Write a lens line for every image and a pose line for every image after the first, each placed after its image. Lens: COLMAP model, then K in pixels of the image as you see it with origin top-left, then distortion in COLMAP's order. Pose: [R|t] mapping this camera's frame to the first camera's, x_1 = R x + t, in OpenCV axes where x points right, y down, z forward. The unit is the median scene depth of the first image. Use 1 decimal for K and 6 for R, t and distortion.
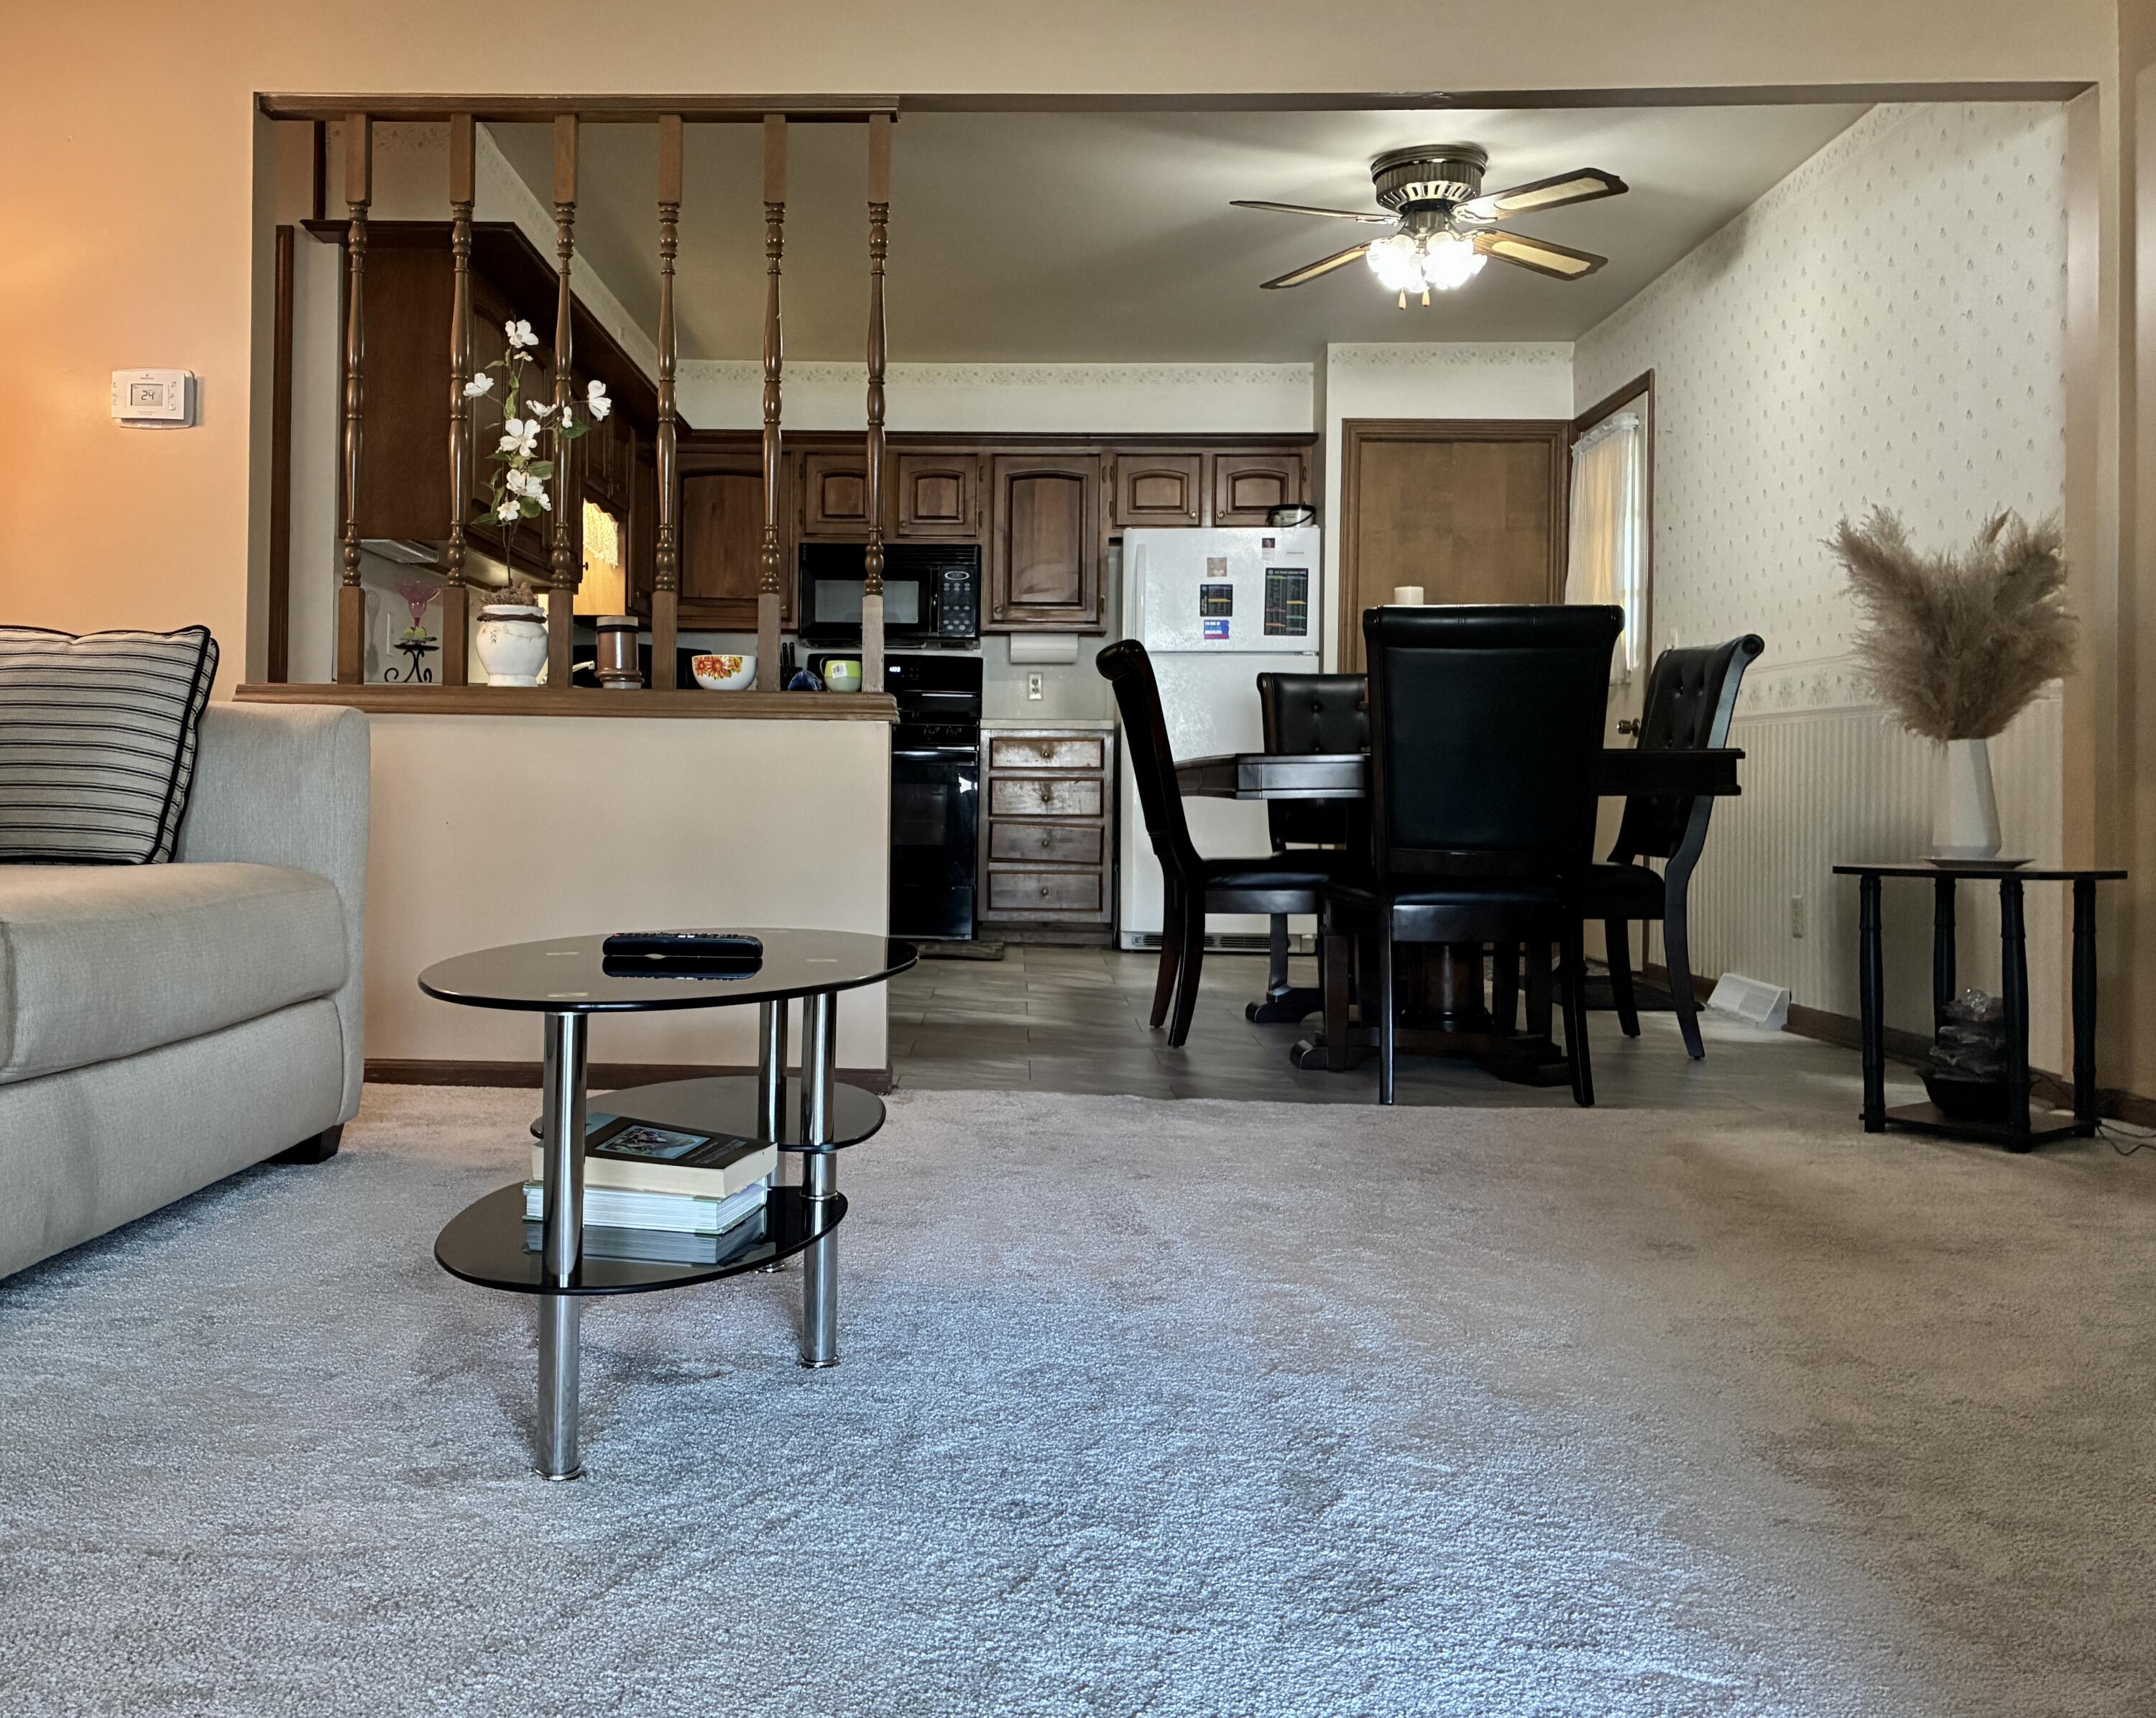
lens RADIAL K [[1822.8, 0, 869.2], [0, 1822.8, 741.0], [0, 0, 1]] dist [-0.002626, -0.003386]
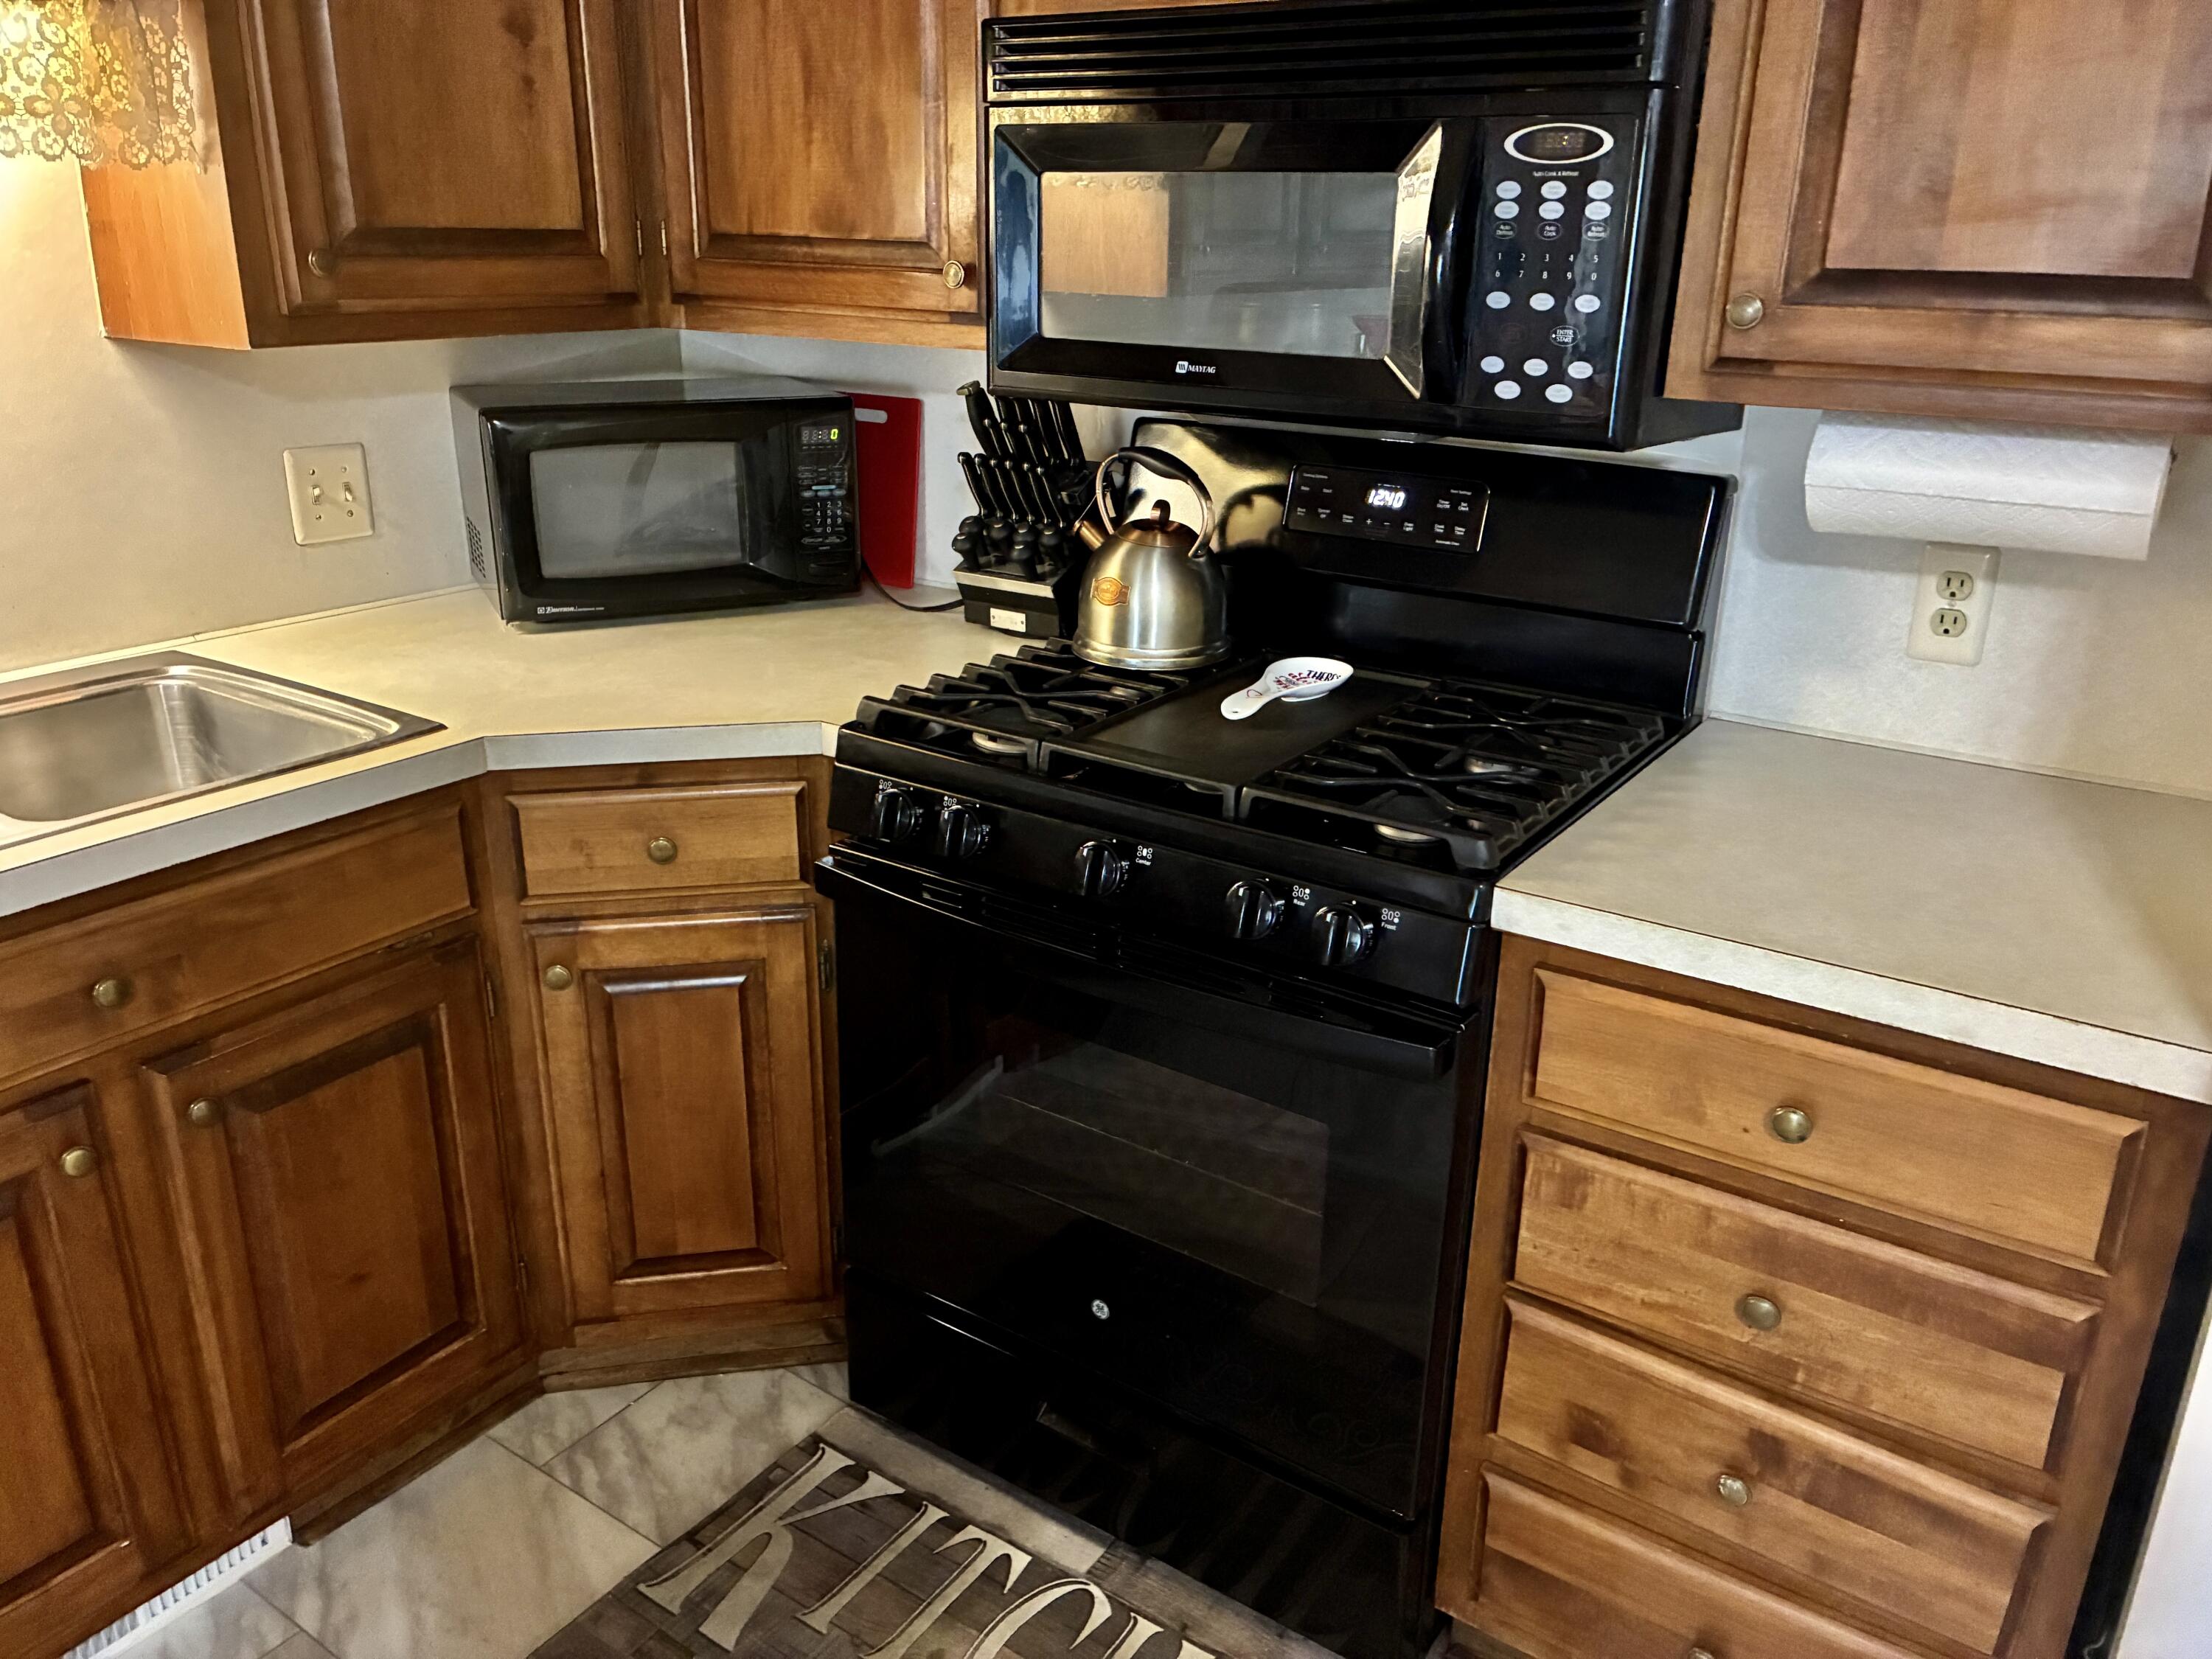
lens RADIAL K [[1676.4, 0, 1104.0], [0, 1676.4, 814.7], [0, 0, 1]] dist [0.053939, -0.068671]
pose [[0.867004, 0.167850, -0.469180, 0.108133], [0.005737, 0.938135, 0.346221, -0.085464], [0.498268, -0.302867, 0.812404, 0.785458]]
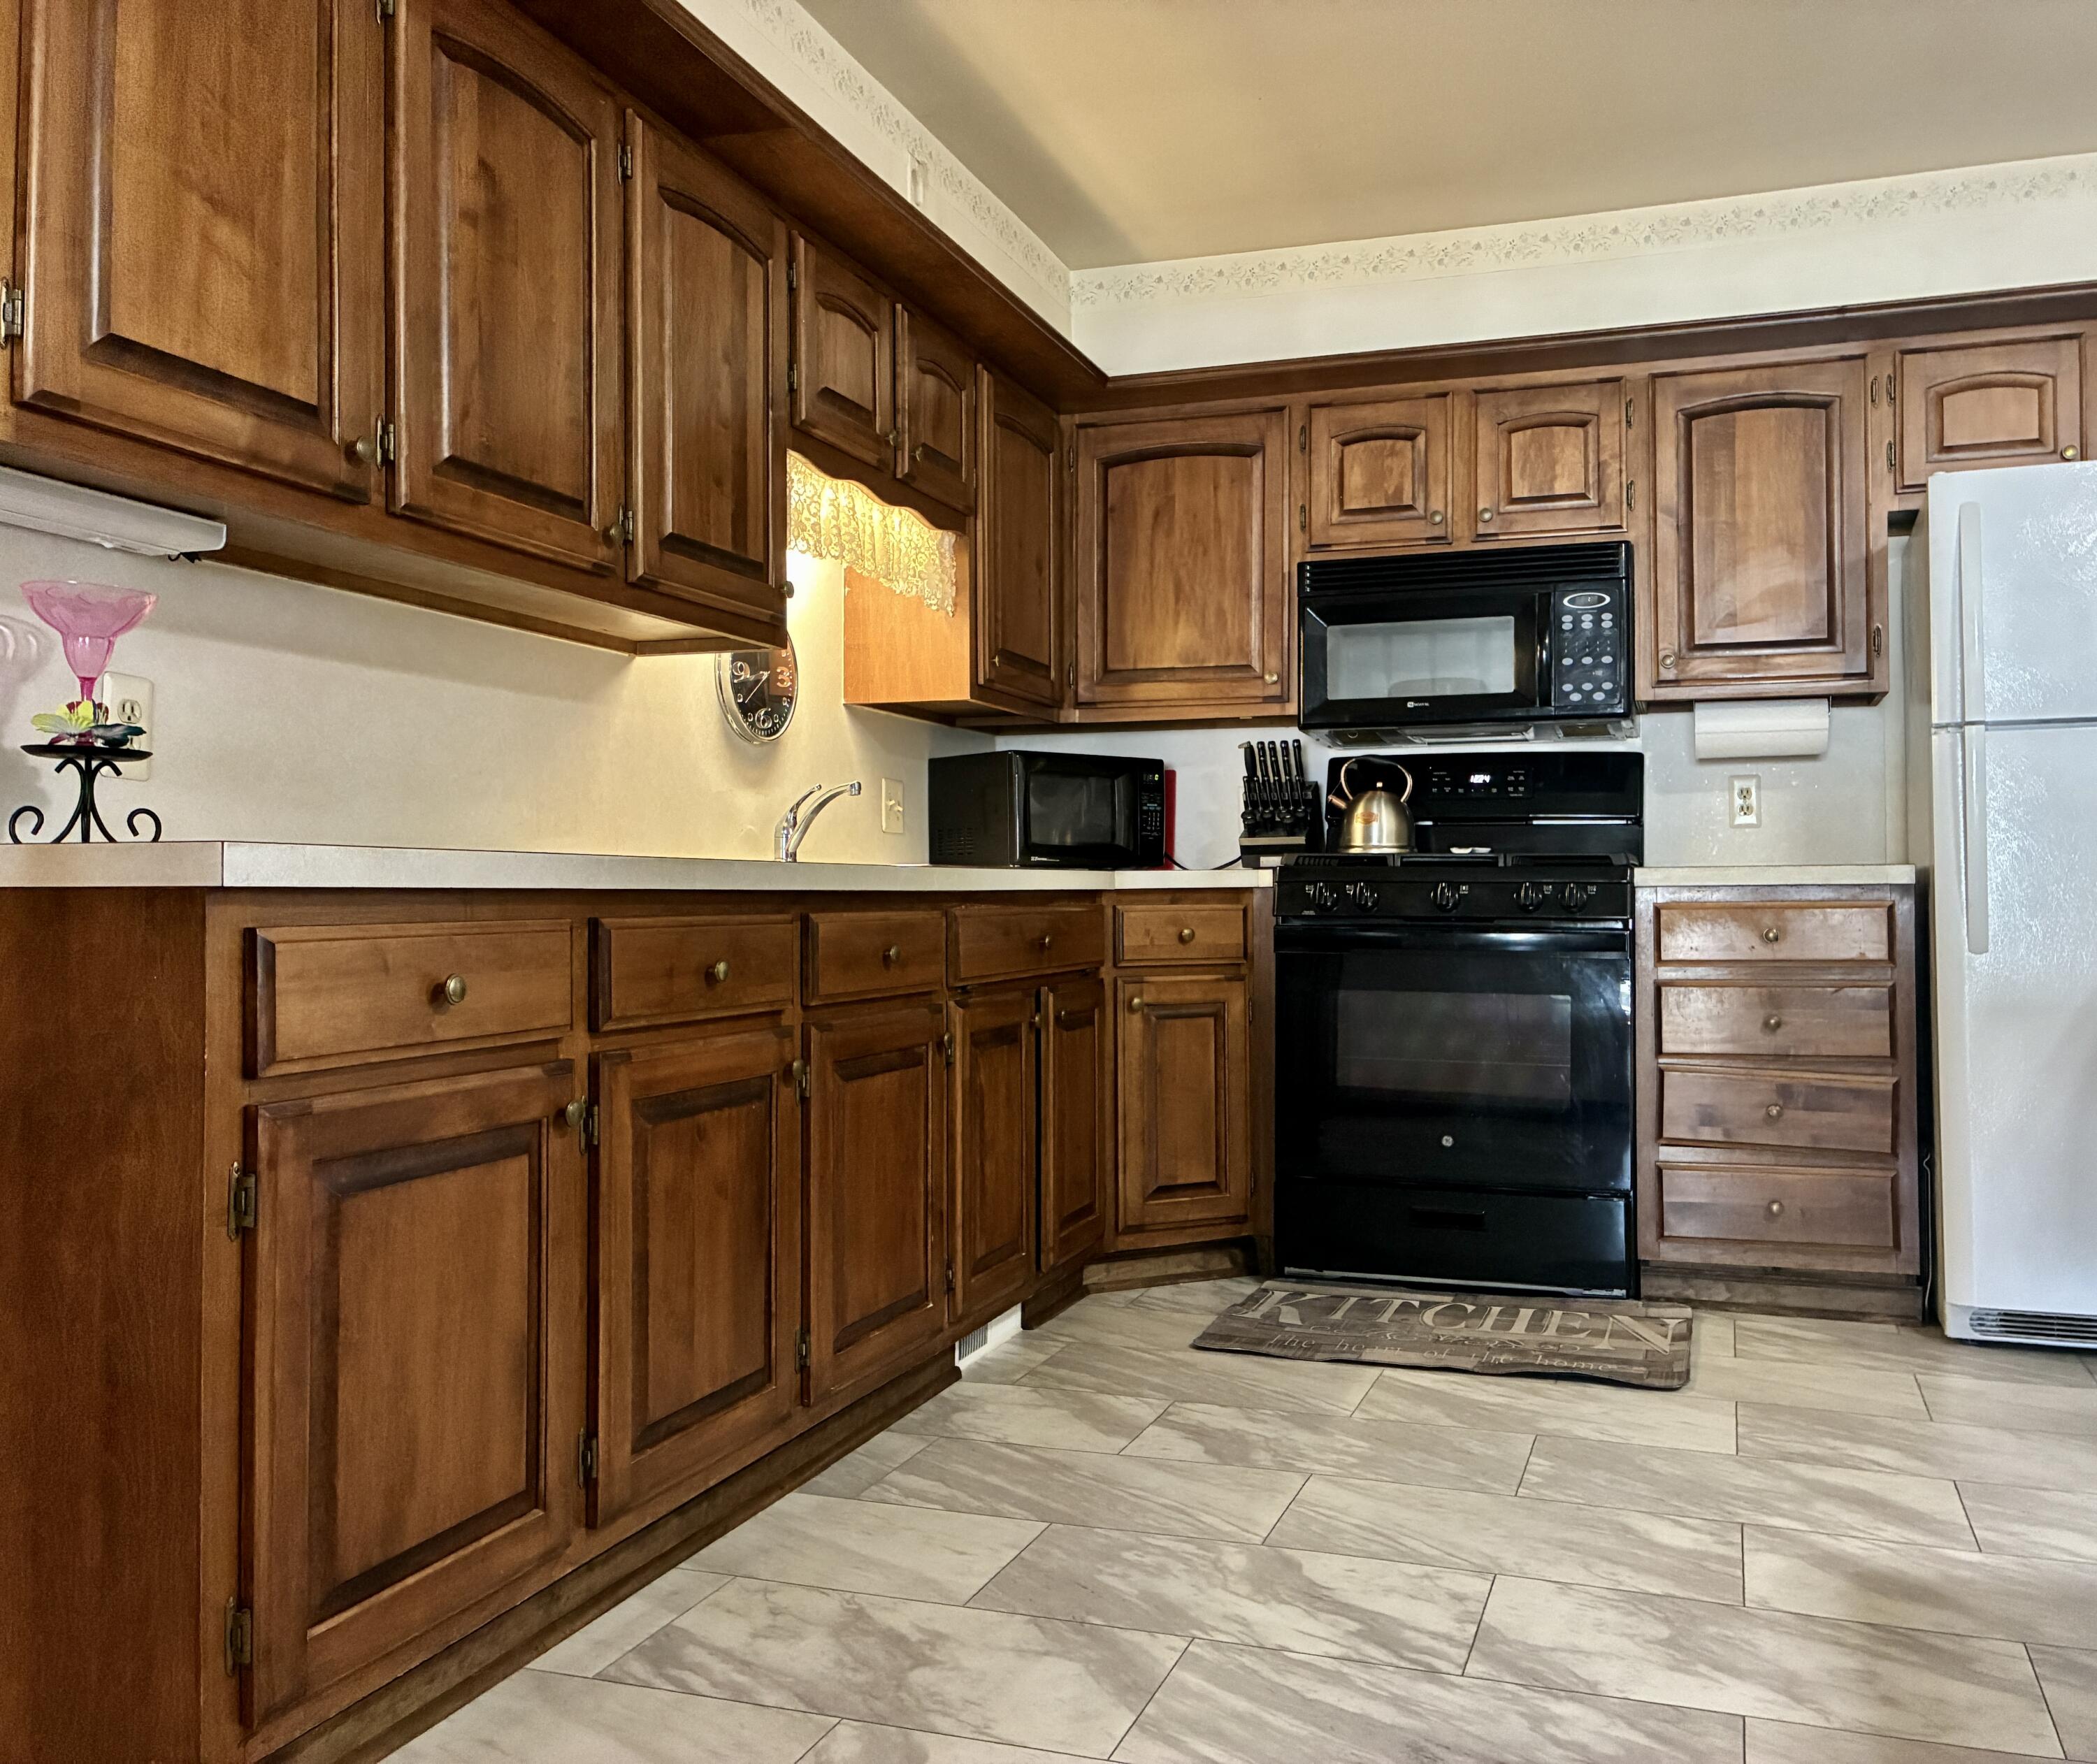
lens RADIAL K [[1851.0, 0, 1054.7], [0, 1851.0, 859.2], [0, 0, 1]] dist [-0.006313, 0.000990]
pose [[0.964714, -0.021753, -0.262401, 0.038323], [0.020573, 0.999762, -0.007245, -0.013489], [0.262496, 0.001591, 0.964932, 0.429971]]
